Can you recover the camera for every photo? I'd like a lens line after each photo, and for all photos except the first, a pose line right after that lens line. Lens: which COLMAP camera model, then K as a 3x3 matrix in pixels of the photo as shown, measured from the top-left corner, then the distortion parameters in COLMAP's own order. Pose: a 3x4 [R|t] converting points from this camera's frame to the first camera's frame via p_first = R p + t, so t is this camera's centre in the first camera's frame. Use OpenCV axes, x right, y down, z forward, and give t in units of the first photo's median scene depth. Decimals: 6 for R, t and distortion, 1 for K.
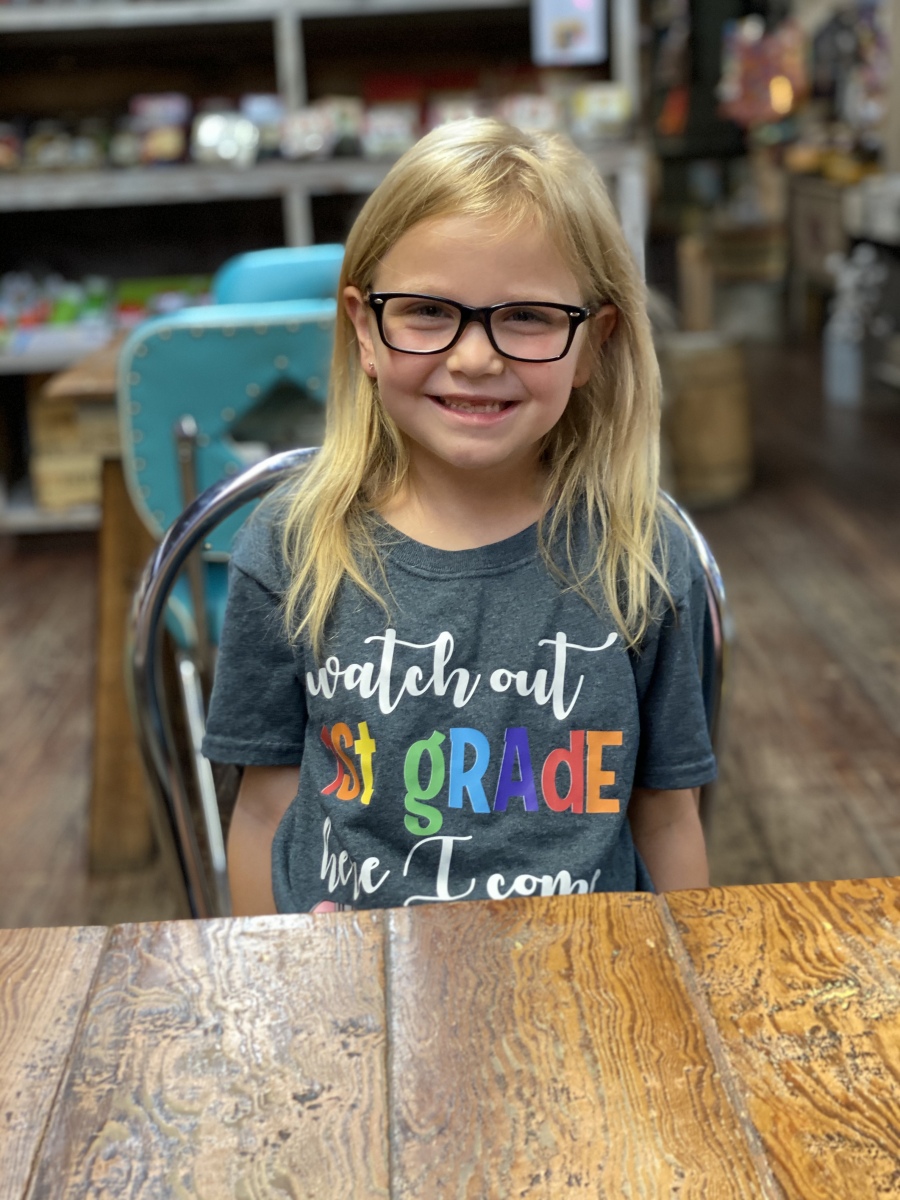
lens RADIAL K [[1820.9, 0, 450.0], [0, 1820.9, 600.0], [0, 0, 1]] dist [0.101699, -0.072818]
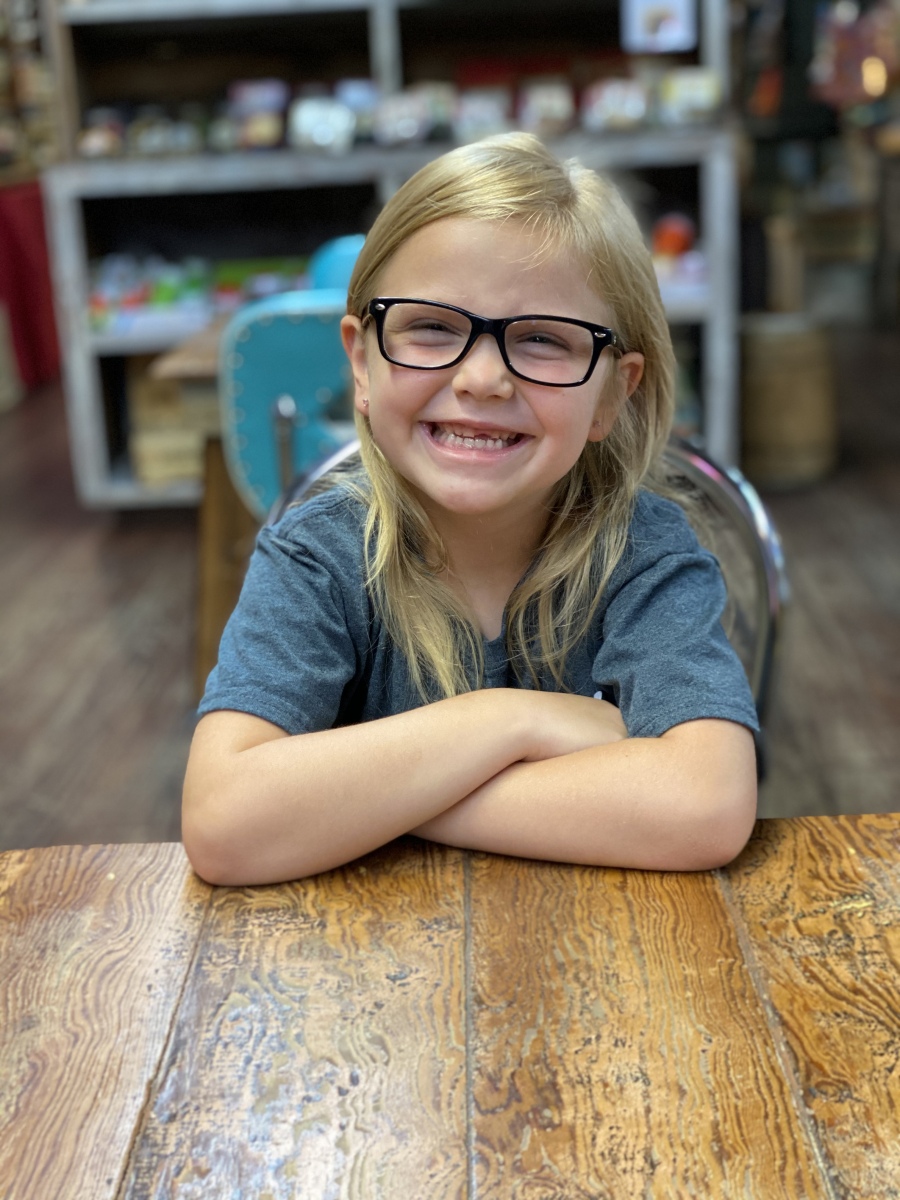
lens RADIAL K [[1820.9, 0, 450.0], [0, 1820.9, 600.0], [0, 0, 1]] dist [0.101699, -0.072818]
pose [[0.998802, 0.012030, -0.047428, 0.008683], [-0.011495, 0.999867, 0.011549, 0.011855], [0.047561, -0.010990, 0.998808, -0.169833]]
